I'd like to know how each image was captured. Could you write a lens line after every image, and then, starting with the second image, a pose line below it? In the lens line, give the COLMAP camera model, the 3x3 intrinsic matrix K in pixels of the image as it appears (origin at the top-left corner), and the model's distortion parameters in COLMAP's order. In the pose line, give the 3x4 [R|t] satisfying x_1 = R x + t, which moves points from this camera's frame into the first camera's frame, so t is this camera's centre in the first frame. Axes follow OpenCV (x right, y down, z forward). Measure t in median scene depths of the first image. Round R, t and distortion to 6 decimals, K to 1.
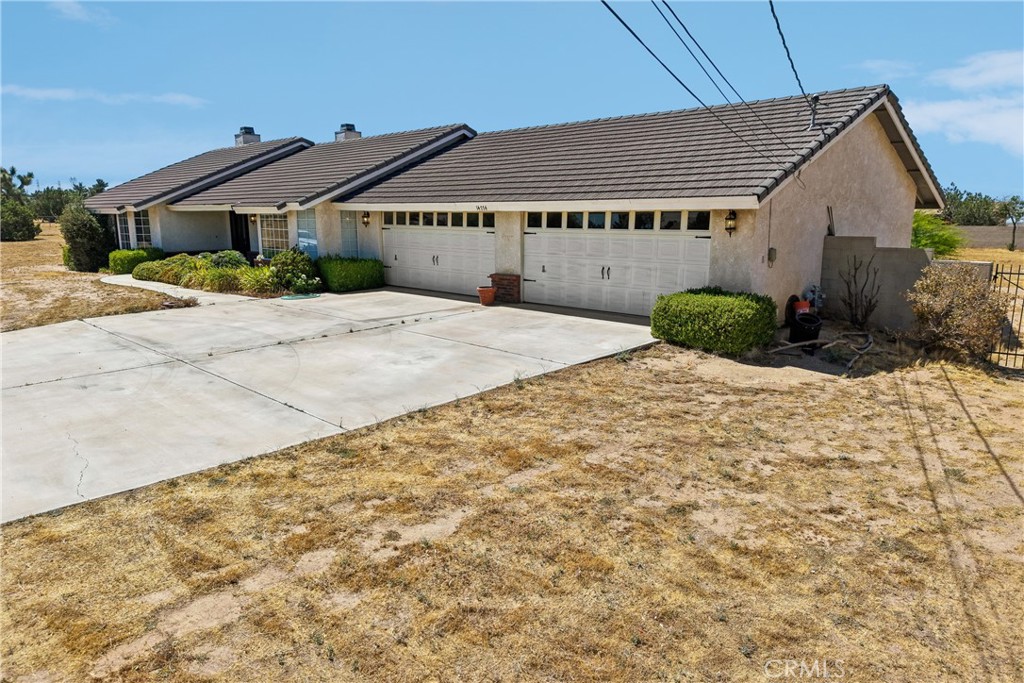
lens RADIAL K [[687.7, 0, 510.0], [0, 687.7, 351.1], [0, 0, 1]] dist [0.034294, -0.014323]
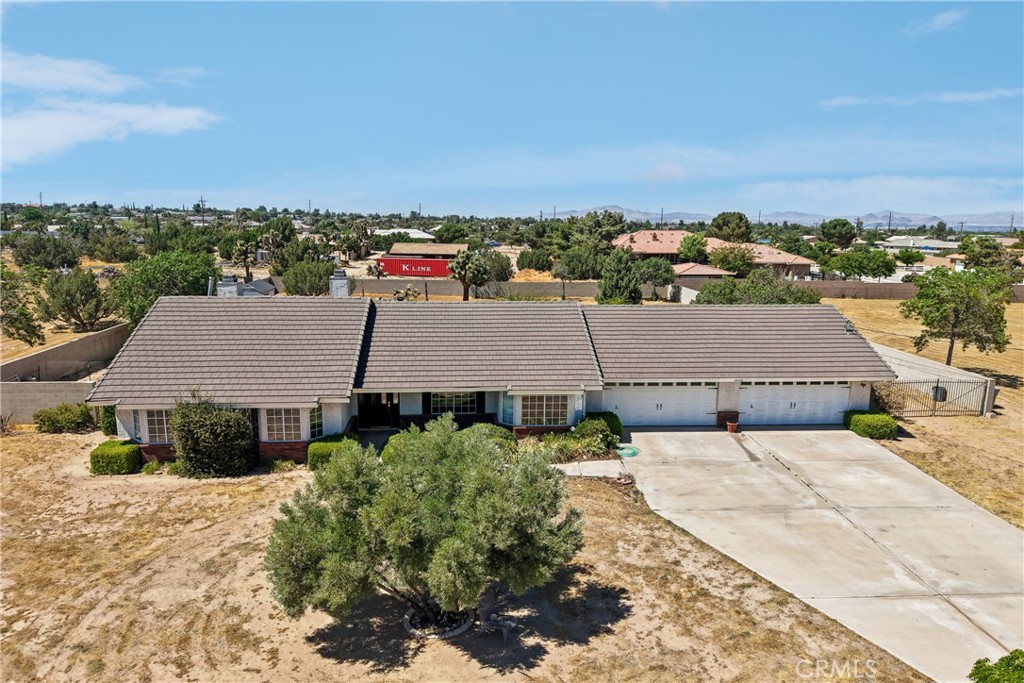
lens RADIAL K [[687.7, 0, 509.6], [0, 687.7, 339.2], [0, 0, 1]] dist [0.034294, -0.014323]
pose [[0.654562, -0.129124, 0.744900, -2.421577], [0.141189, 0.988850, 0.047345, -0.666735], [-0.742707, 0.074182, 0.665494, 0.333018]]
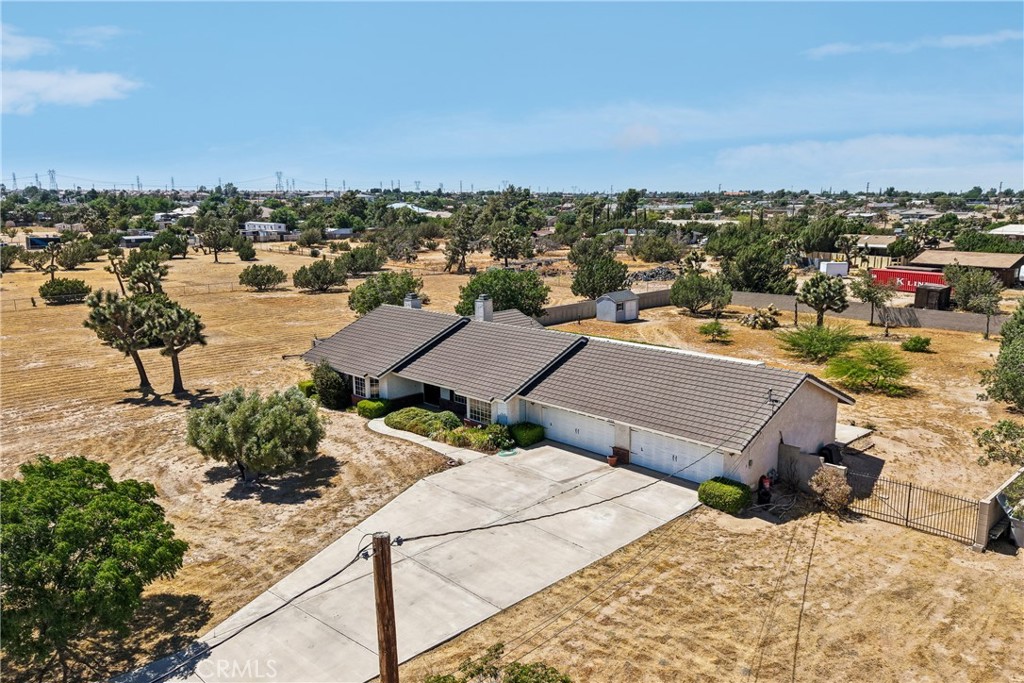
lens RADIAL K [[755.1, 0, 507.7], [0, 755.1, 351.7], [0, 0, 1]] dist [0.049061, -0.014094]
pose [[0.999382, -0.012590, -0.032832, -0.375749], [0.012429, 0.999910, -0.005082, -0.558240], [0.032893, 0.004670, 0.999448, -1.715459]]
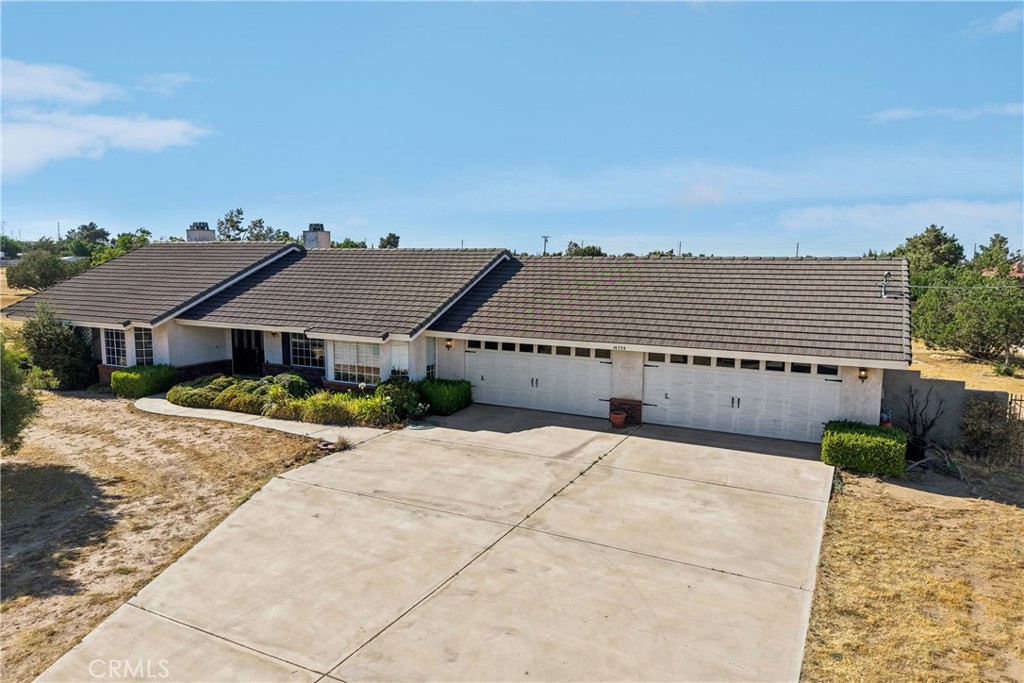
lens RADIAL K [[687.7, 0, 508.0], [0, 687.7, 348.6], [0, 0, 1]] dist [0.034294, -0.014323]
pose [[0.951853, -0.033450, 0.304725, -0.804233], [0.053693, 0.996855, -0.058291, -0.206275], [-0.301816, 0.071846, 0.950655, -0.081495]]
